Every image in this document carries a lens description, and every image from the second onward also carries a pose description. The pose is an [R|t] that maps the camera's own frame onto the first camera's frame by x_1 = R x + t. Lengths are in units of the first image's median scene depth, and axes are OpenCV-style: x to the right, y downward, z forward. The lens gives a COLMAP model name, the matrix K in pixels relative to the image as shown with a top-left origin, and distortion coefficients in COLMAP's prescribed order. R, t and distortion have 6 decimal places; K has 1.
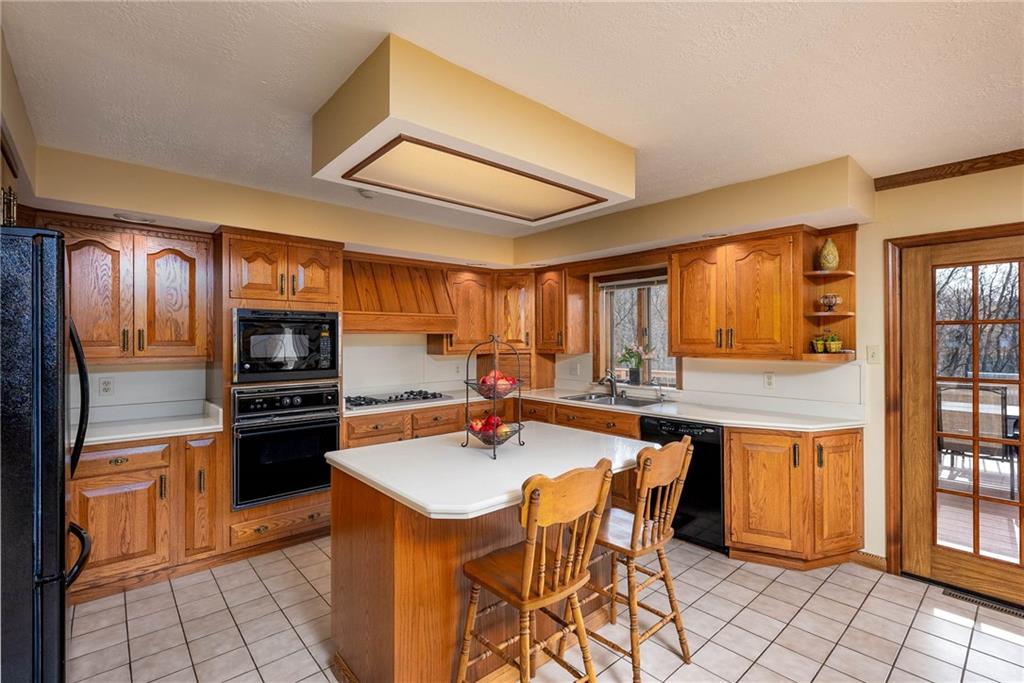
lens RADIAL K [[464.0, 0, 515.7], [0, 464.0, 337.4], [0, 0, 1]] dist [-0.000262, 0.000110]
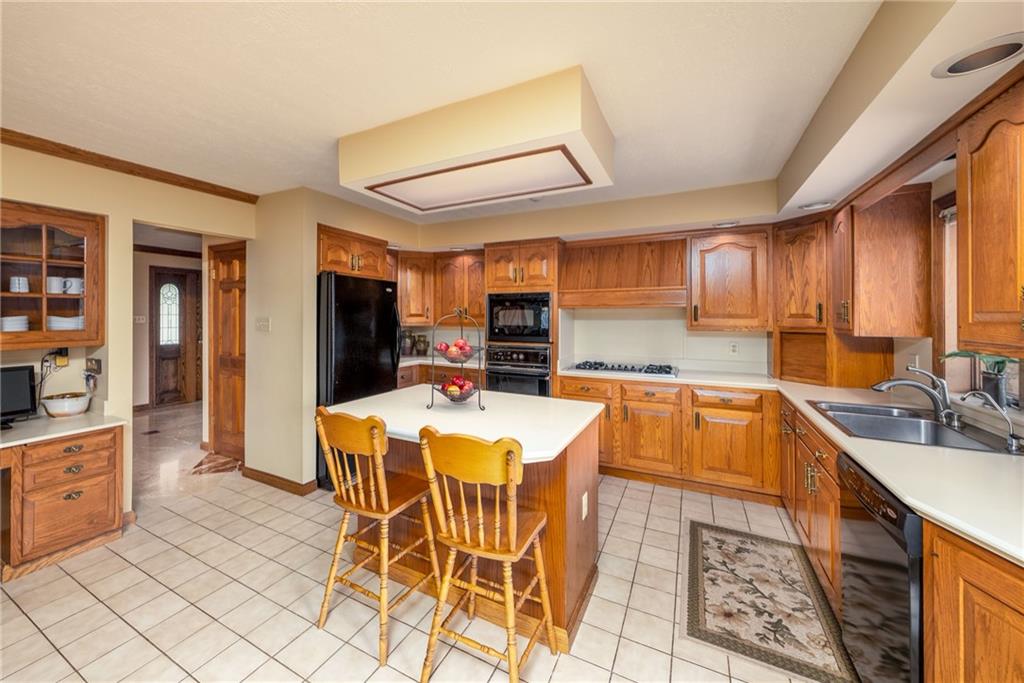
lens RADIAL K [[397.7, 0, 480.7], [0, 397.7, 311.6], [0, 0, 1]] dist [-0.001991, -0.000055]
pose [[0.343347, -0.006042, -0.939189, 0.682769], [0.003005, 0.999981, -0.005335, 0.005644], [0.939204, -0.000990, 0.343358, 0.515813]]
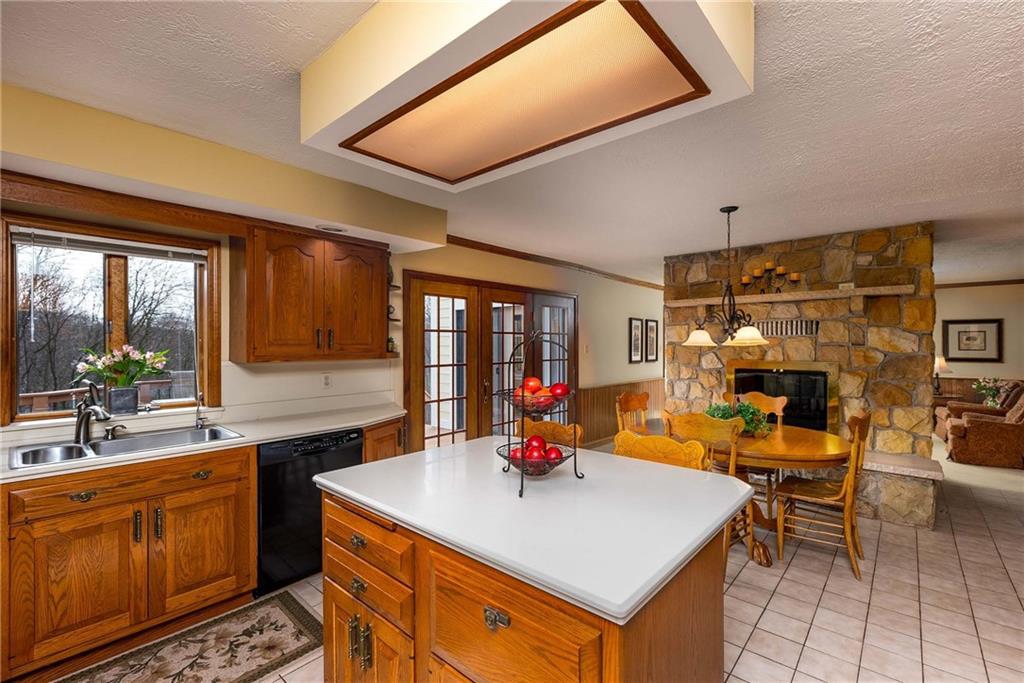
lens RADIAL K [[442.3, 0, 519.7], [0, 442.3, 343.6], [0, 0, 1]] dist [-0.002205, 0.000286]
pose [[-0.126713, 0.002244, 0.991937, -0.549667], [-0.004080, 0.999988, -0.002783, 0.014264], [-0.991931, -0.004400, -0.126702, 0.817111]]
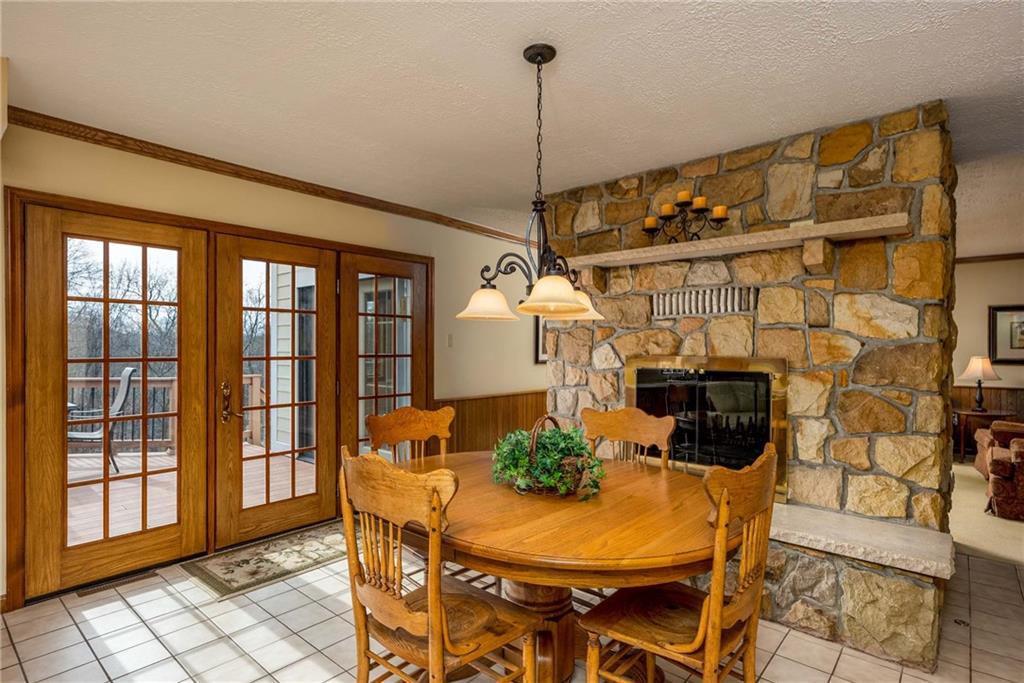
lens RADIAL K [[523.8, 0, 503.4], [0, 523.8, 348.2], [0, 0, 1]] dist [0.000448, -0.000381]
pose [[-0.128117, -0.001043, 0.991759, -0.180763], [-0.008601, 0.999963, -0.000059, 0.053460], [-0.991722, -0.008538, -0.128121, 0.281725]]
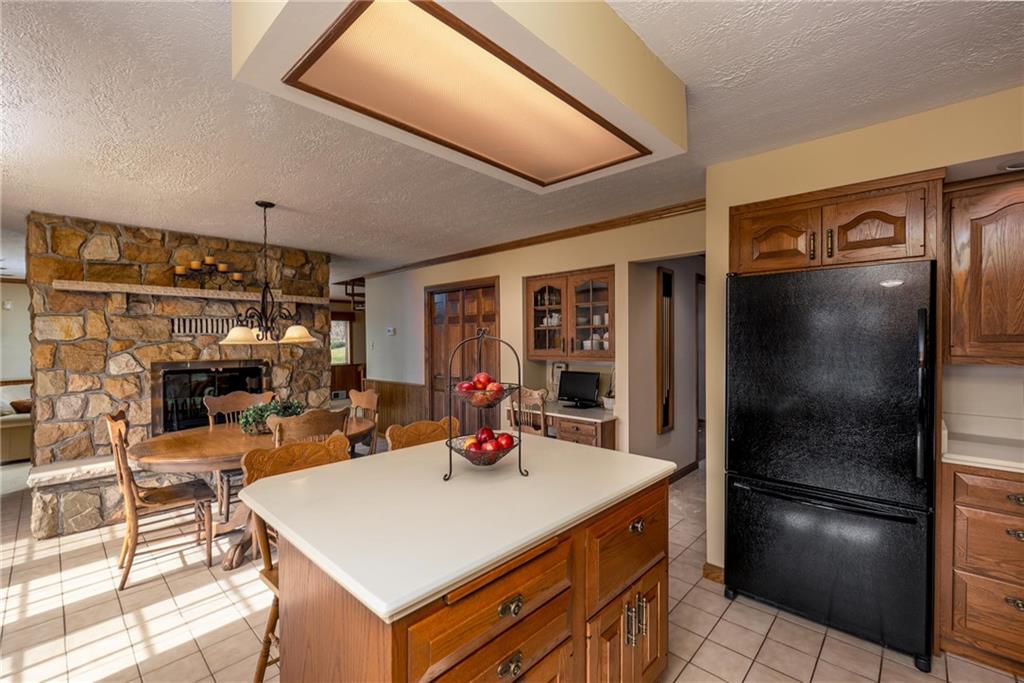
lens RADIAL K [[442.3, 0, 507.1], [0, 442.3, 345.1], [0, 0, 1]] dist [-0.002205, 0.000286]
pose [[-0.996820, 0.005681, -0.079479, -0.009731], [0.005151, 0.999963, 0.006877, 0.011836], [0.079515, 0.006446, -0.996813, 1.296492]]
